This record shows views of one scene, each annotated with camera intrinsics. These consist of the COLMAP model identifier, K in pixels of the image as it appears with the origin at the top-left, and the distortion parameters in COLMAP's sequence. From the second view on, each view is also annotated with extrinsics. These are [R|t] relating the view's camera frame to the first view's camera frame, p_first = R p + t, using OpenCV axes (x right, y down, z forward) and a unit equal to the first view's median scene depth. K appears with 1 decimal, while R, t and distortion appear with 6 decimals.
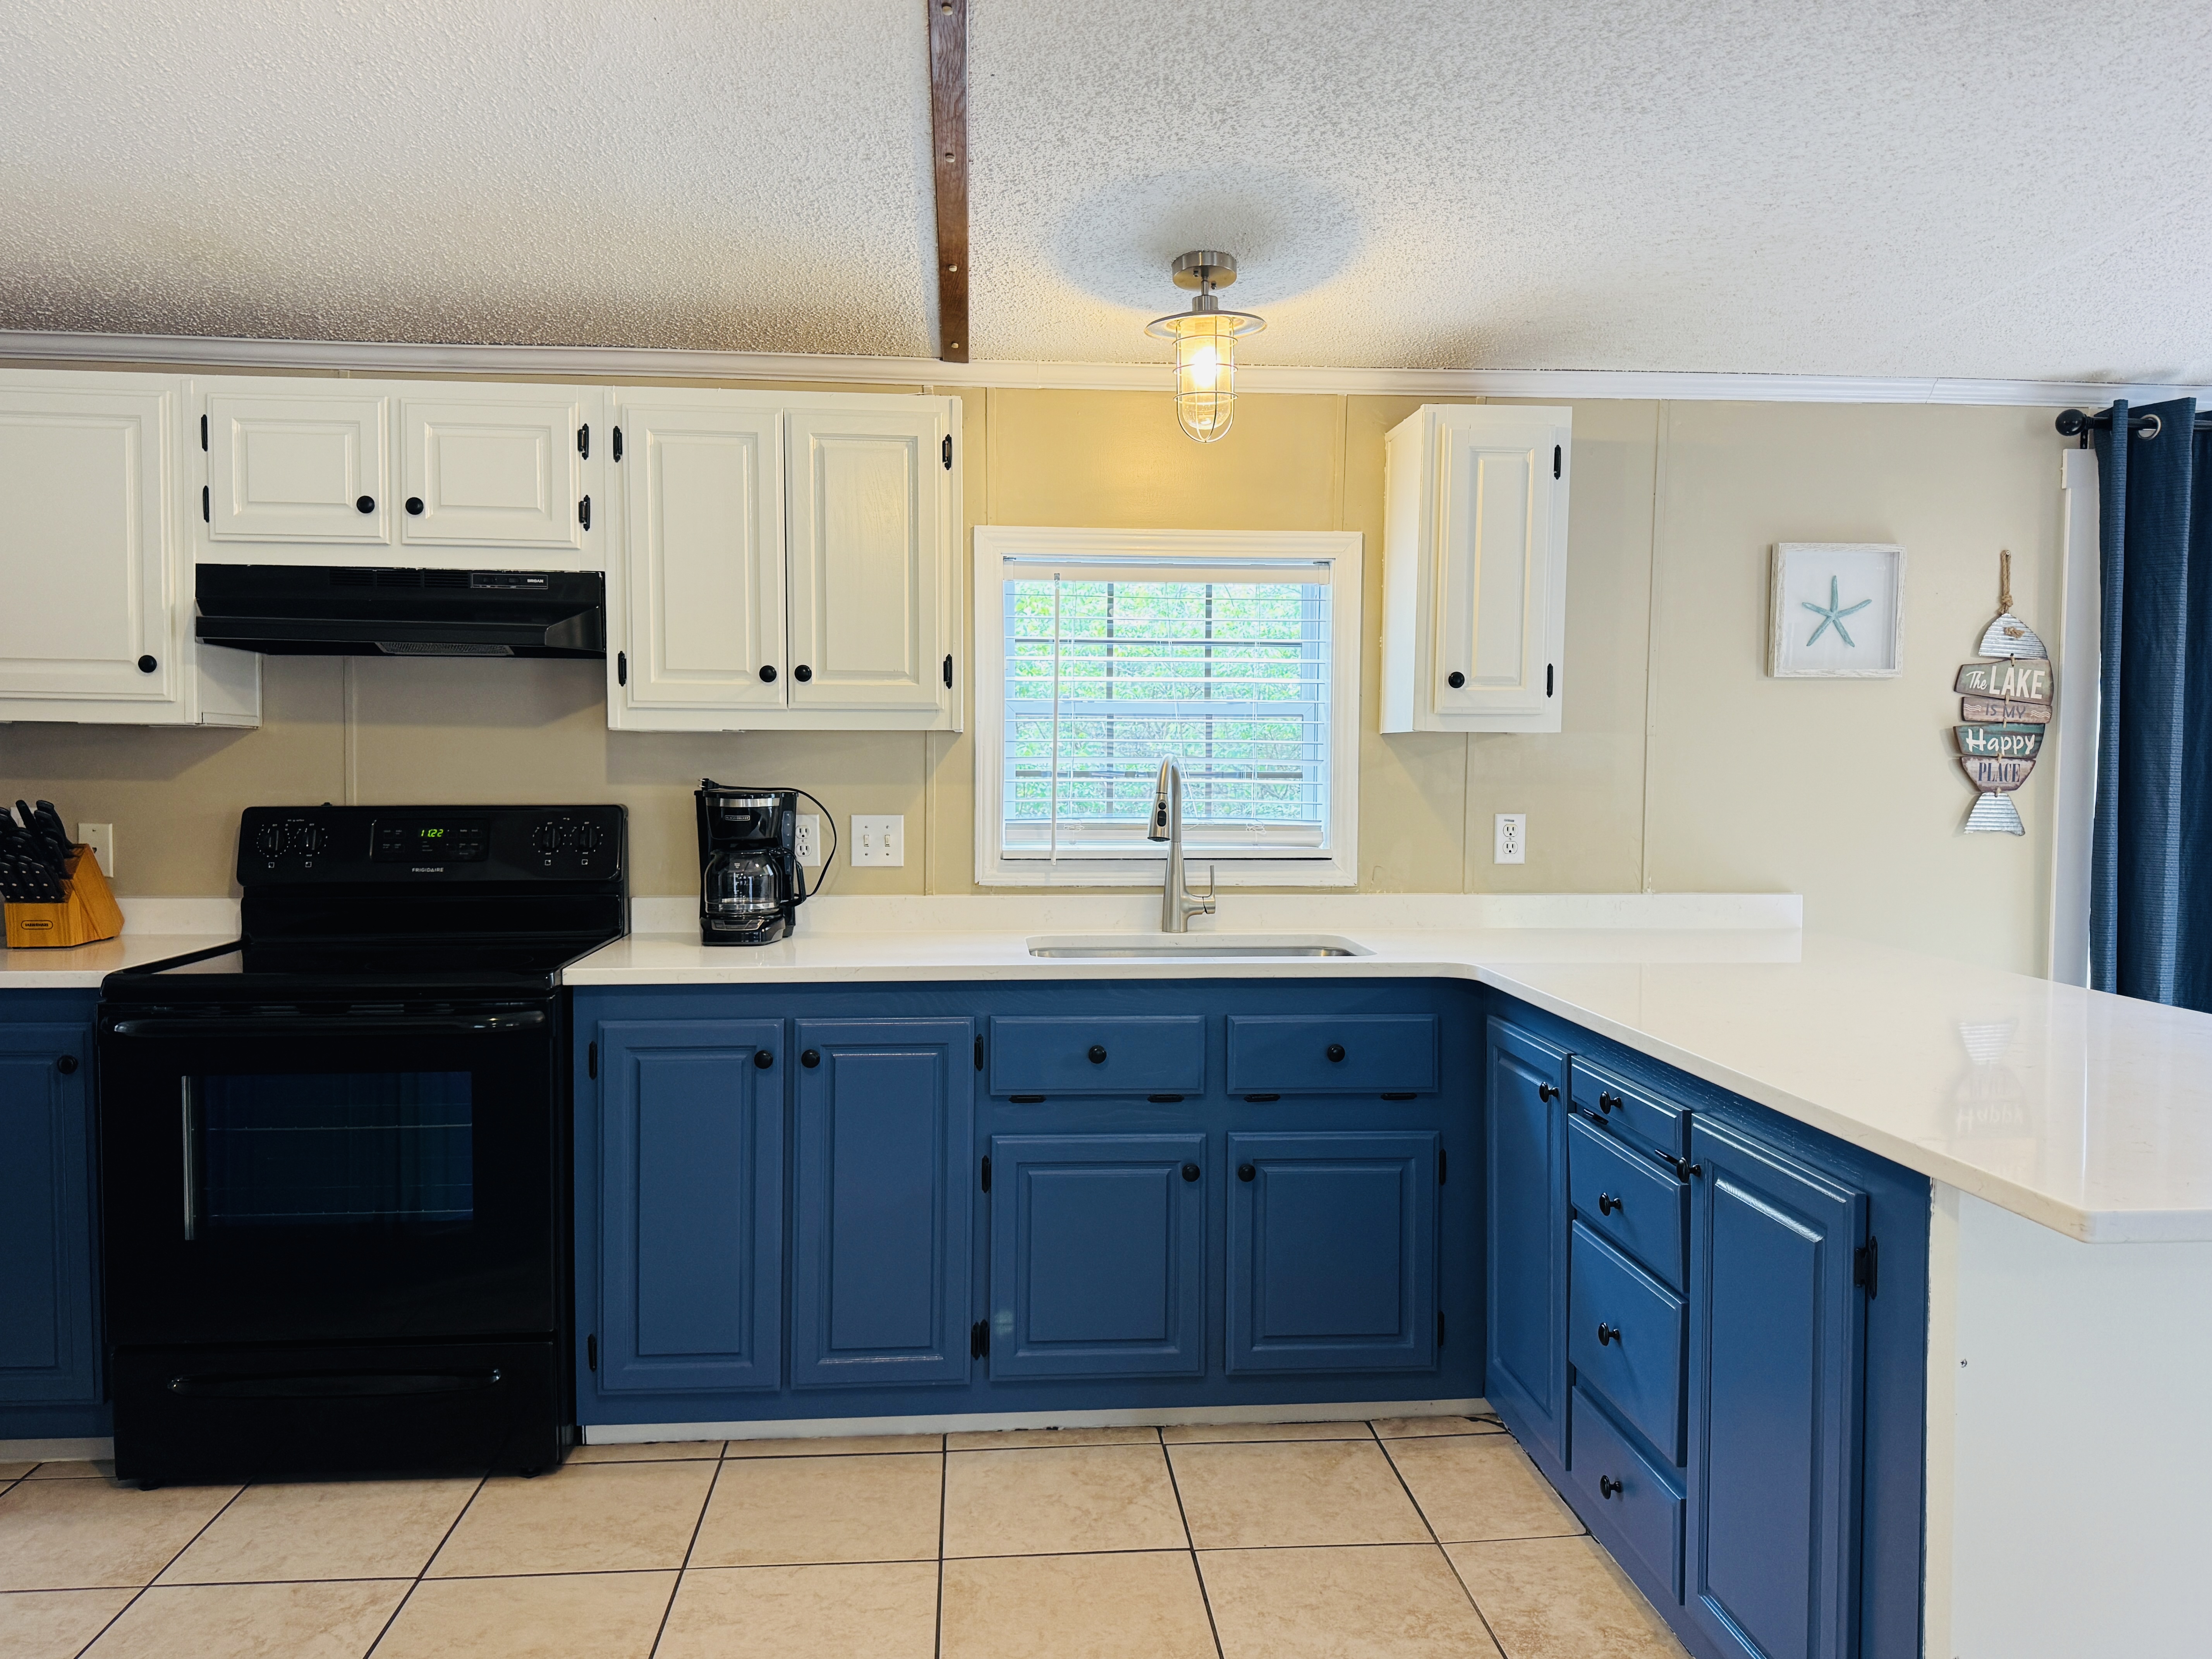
lens RADIAL K [[1632.8, 0, 1121.8], [0, 1632.8, 847.5], [0, 0, 1]] dist [0.131348, -0.215322]
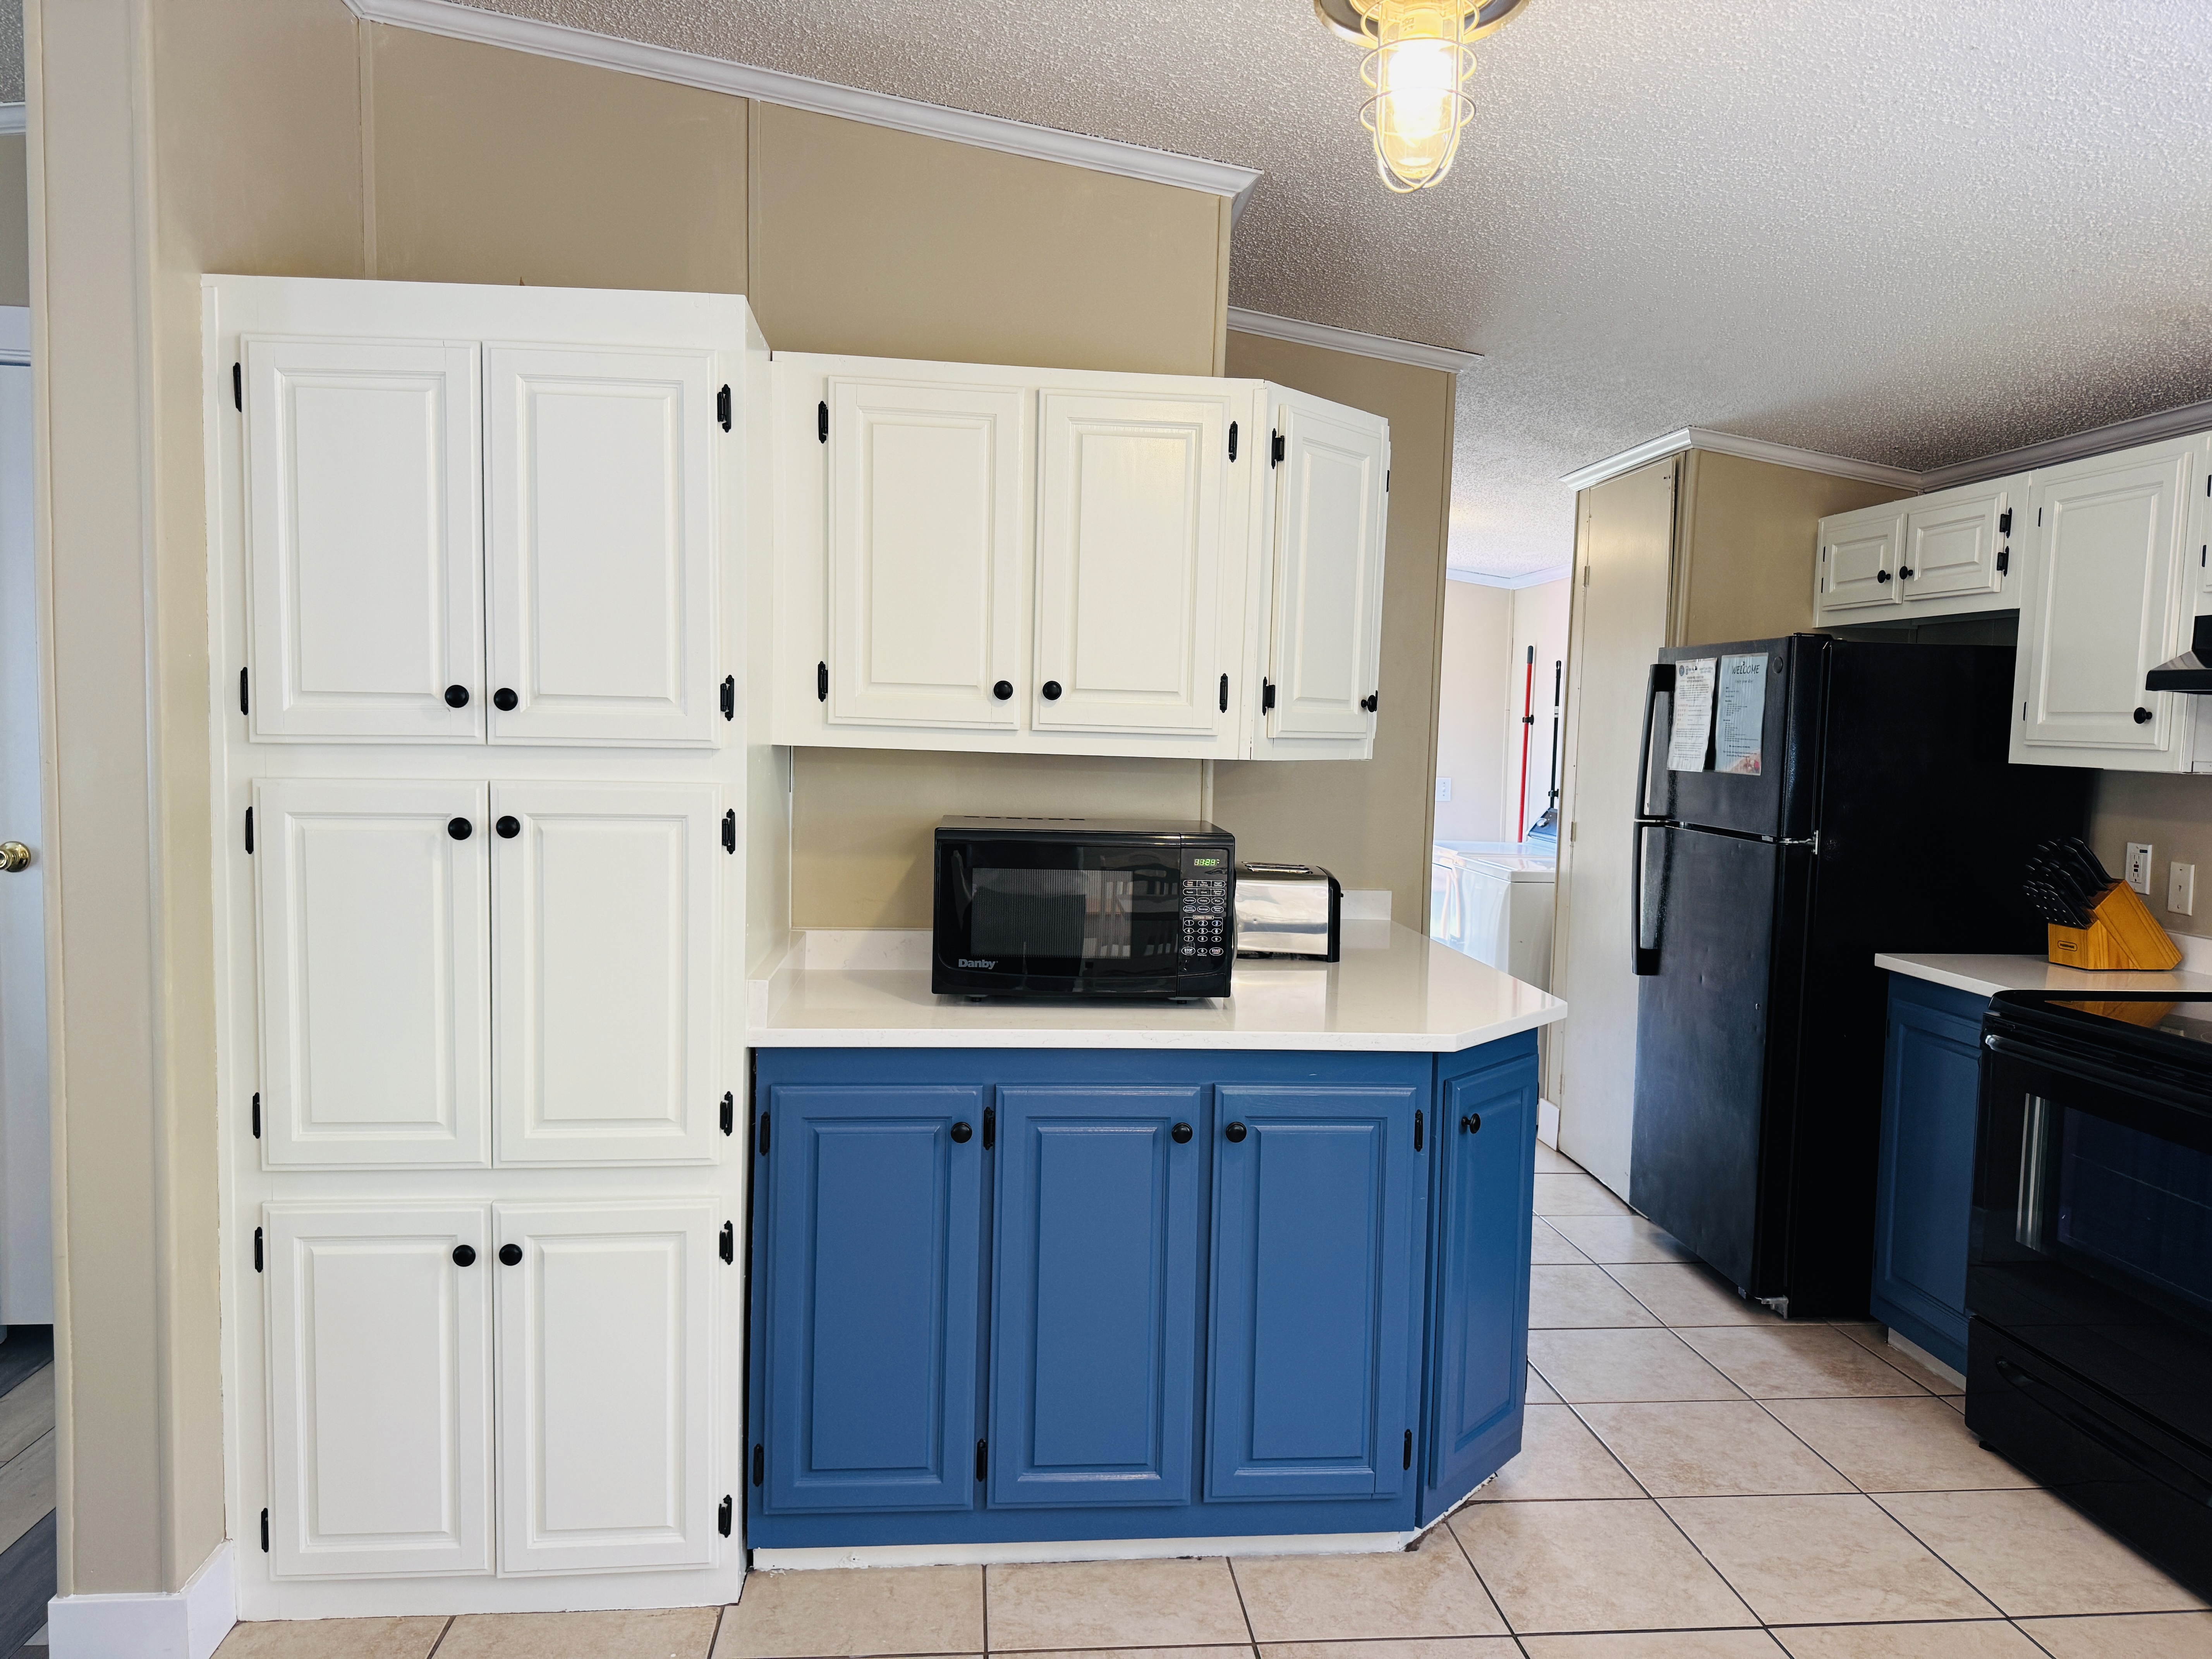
lens RADIAL K [[1556.6, 0, 1111.7], [0, 1556.6, 834.4], [0, 0, 1]] dist [0.107760, -0.160318]
pose [[0.006402, 0.064451, -0.997900, 0.376458], [-0.079456, 0.994798, 0.063740, -0.041814], [0.996818, 0.078881, 0.011490, 0.296293]]
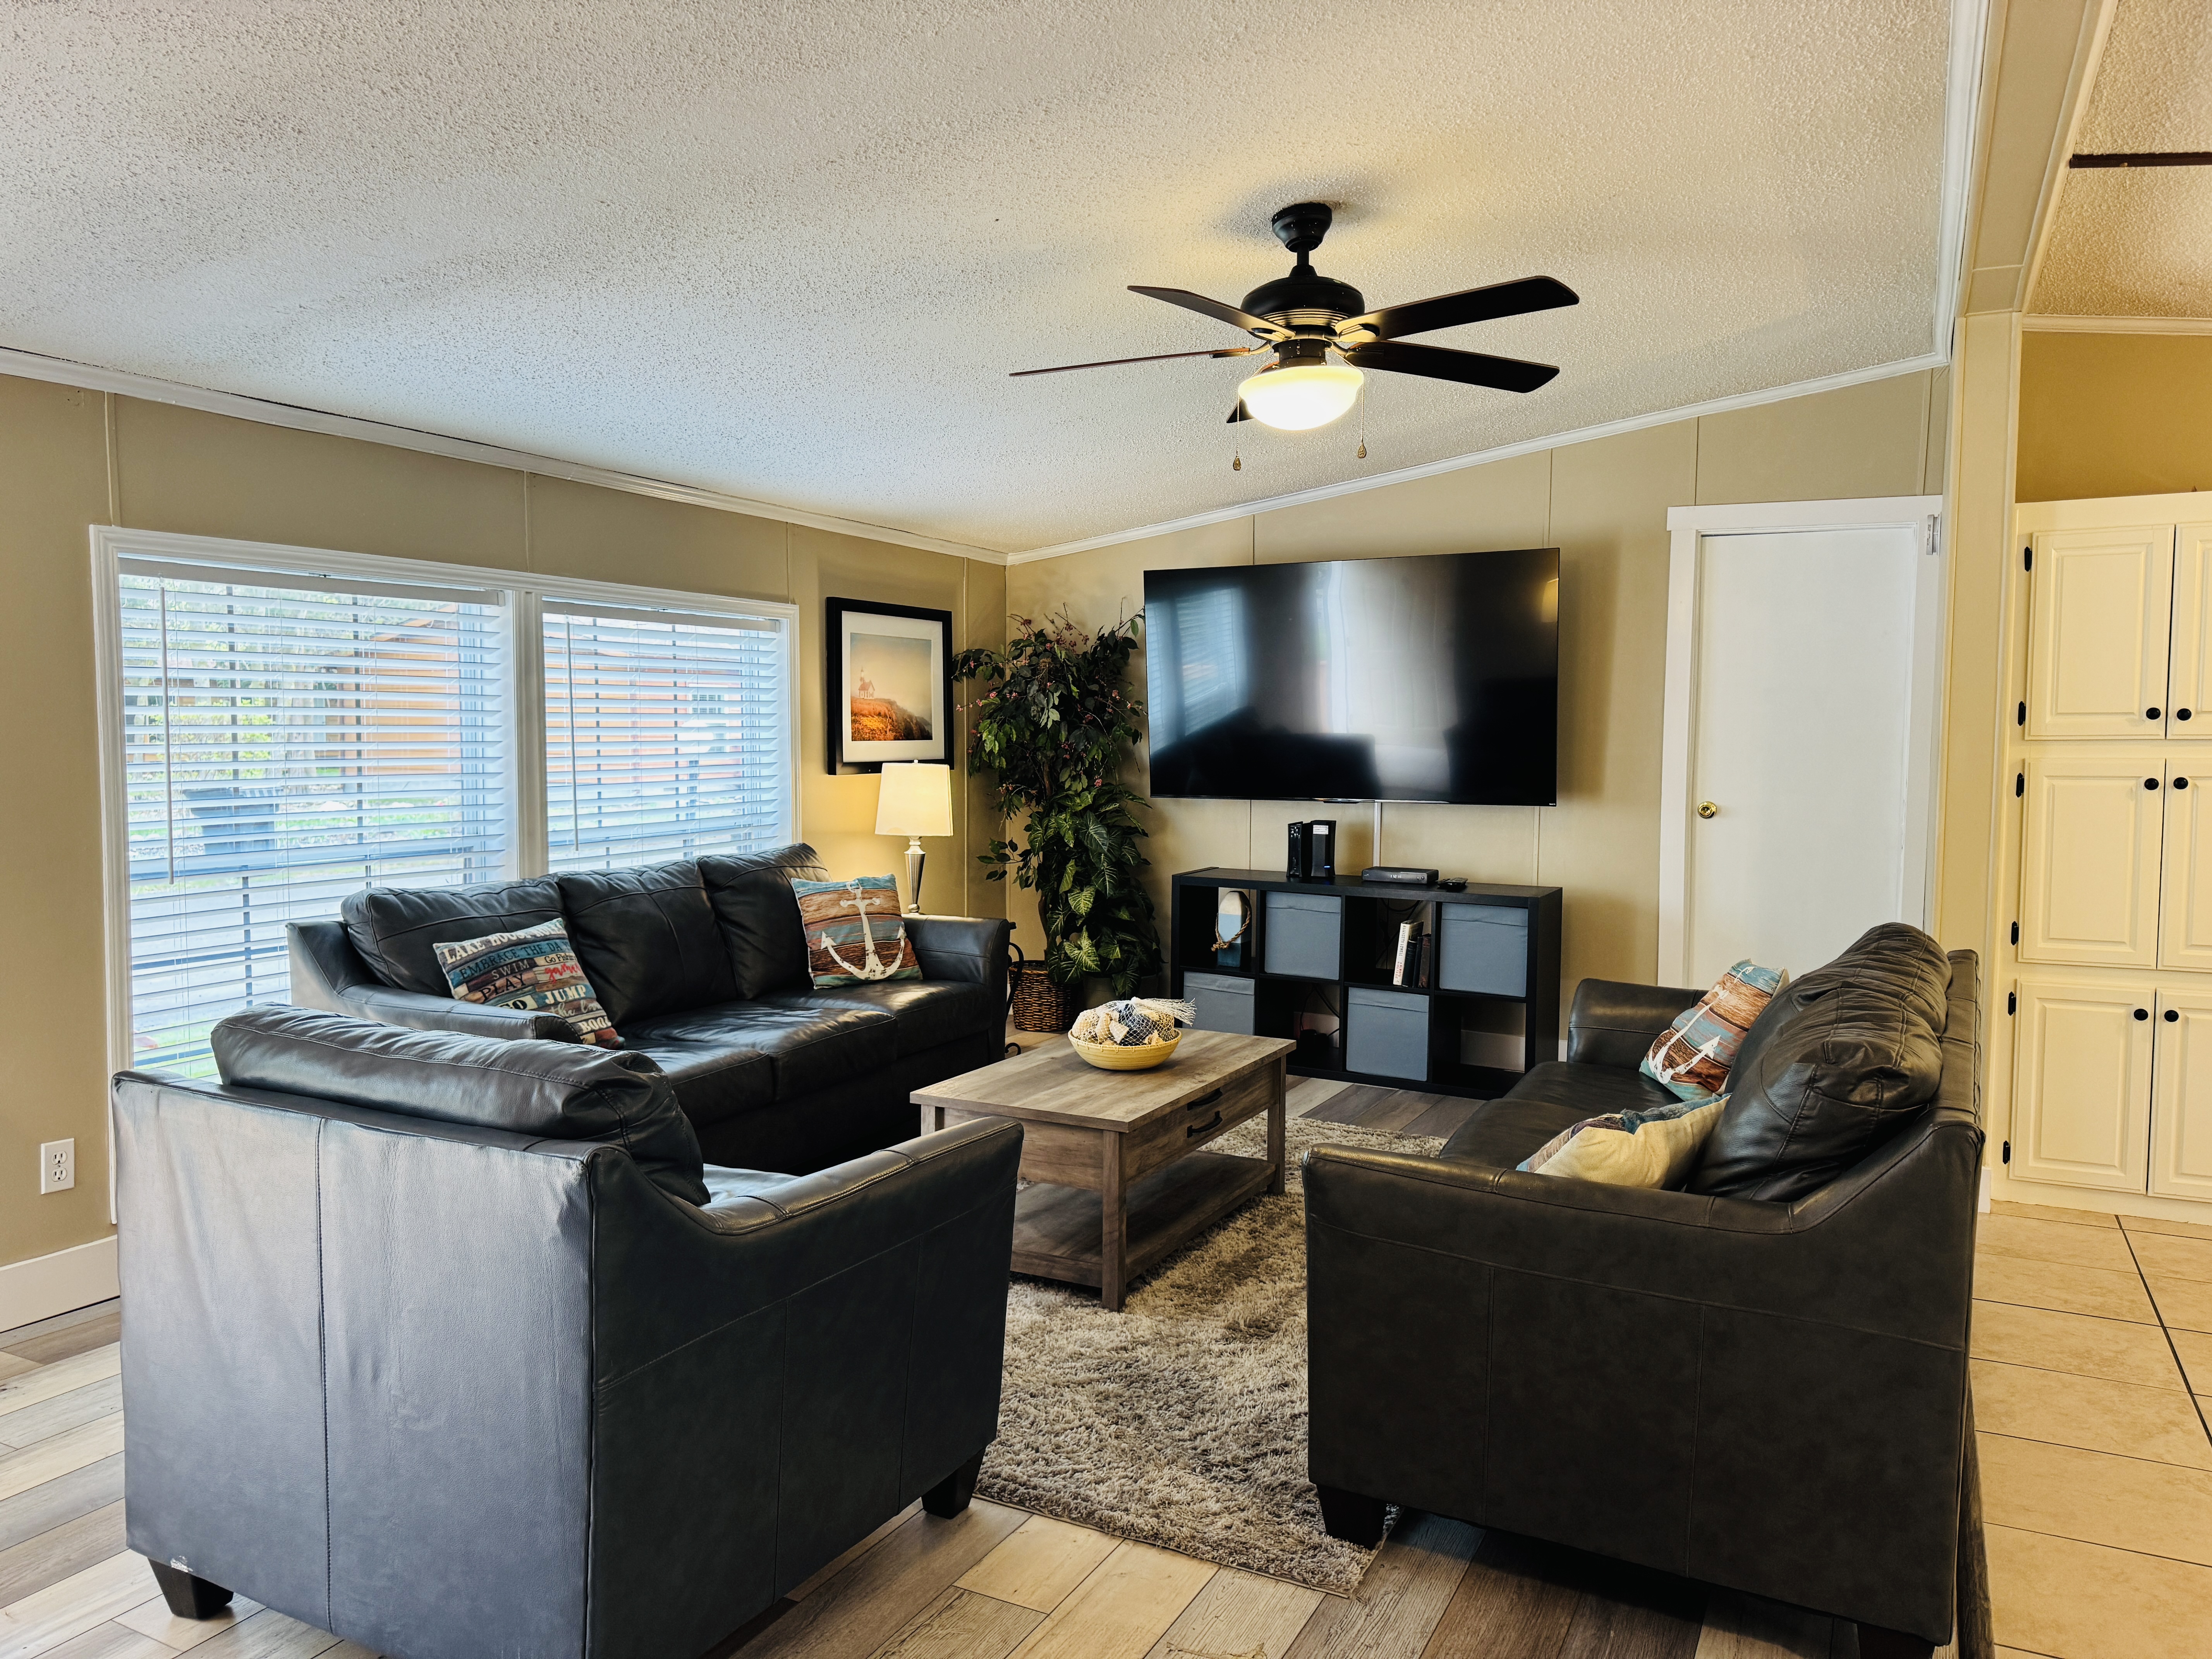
lens RADIAL K [[1545.5, 0, 1104.7], [0, 1545.5, 839.2], [0, 0, 1]] dist [0.107244, -0.151409]
pose [[-0.540349, 0.051932, -0.839837, 1.185852], [-0.054997, 0.993780, 0.096836, -0.012157], [0.839642, 0.098514, -0.534132, 0.009538]]
